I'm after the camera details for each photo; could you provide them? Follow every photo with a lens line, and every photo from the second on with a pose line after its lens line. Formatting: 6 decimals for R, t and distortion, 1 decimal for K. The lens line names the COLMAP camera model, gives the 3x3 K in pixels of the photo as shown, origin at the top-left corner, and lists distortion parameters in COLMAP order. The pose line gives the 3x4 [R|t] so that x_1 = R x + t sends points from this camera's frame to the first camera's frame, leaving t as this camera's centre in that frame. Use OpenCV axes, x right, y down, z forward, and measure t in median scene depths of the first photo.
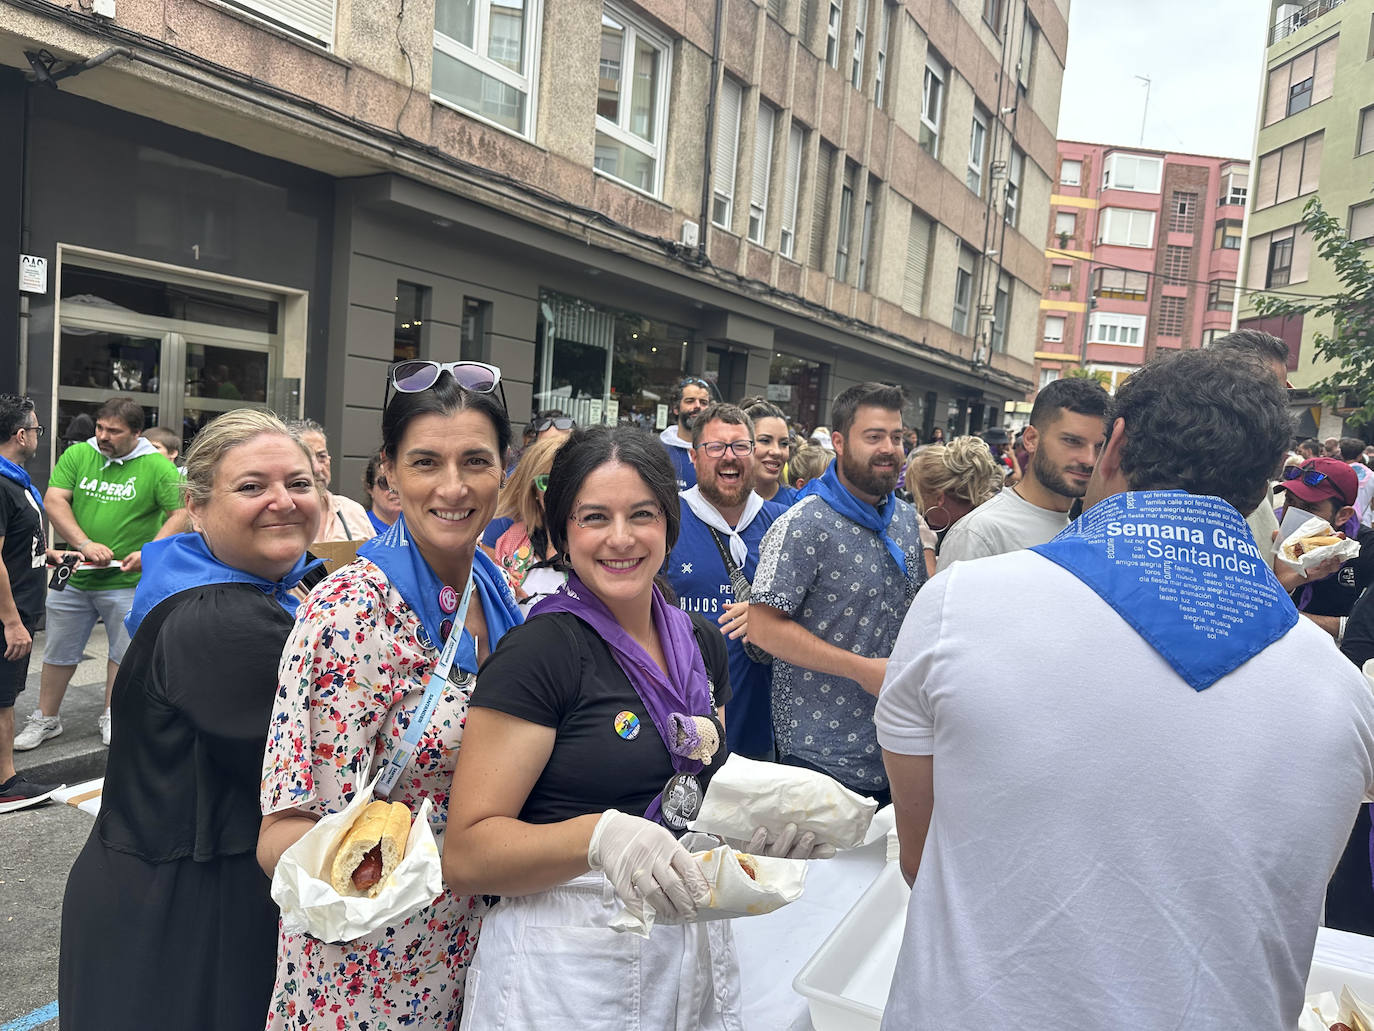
lens RADIAL K [[1000.2, 0, 687.4], [0, 1000.2, 517.0], [0, 0, 1]] dist [-0.030563, -0.000854]
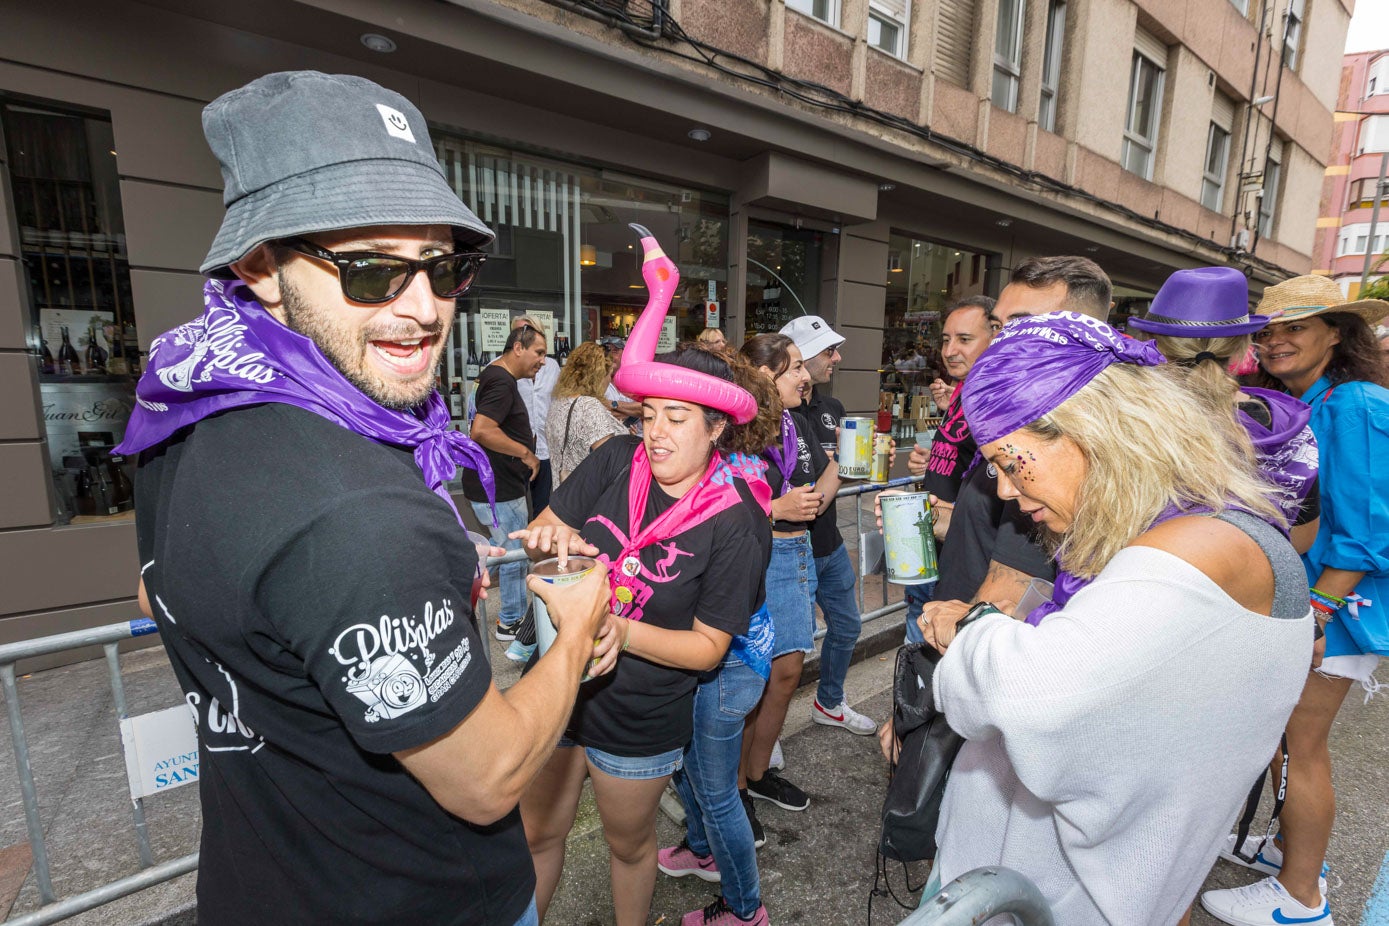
lens RADIAL K [[657.1, 0, 690.5], [0, 657.1, 462.8], [0, 0, 1]] dist [-0.006482, 0.002958]
pose [[0.928105, -0.009490, -0.372198, 0.088787], [0.027101, 0.998745, 0.042114, -0.022653], [0.371331, -0.049173, 0.927197, 0.383110]]
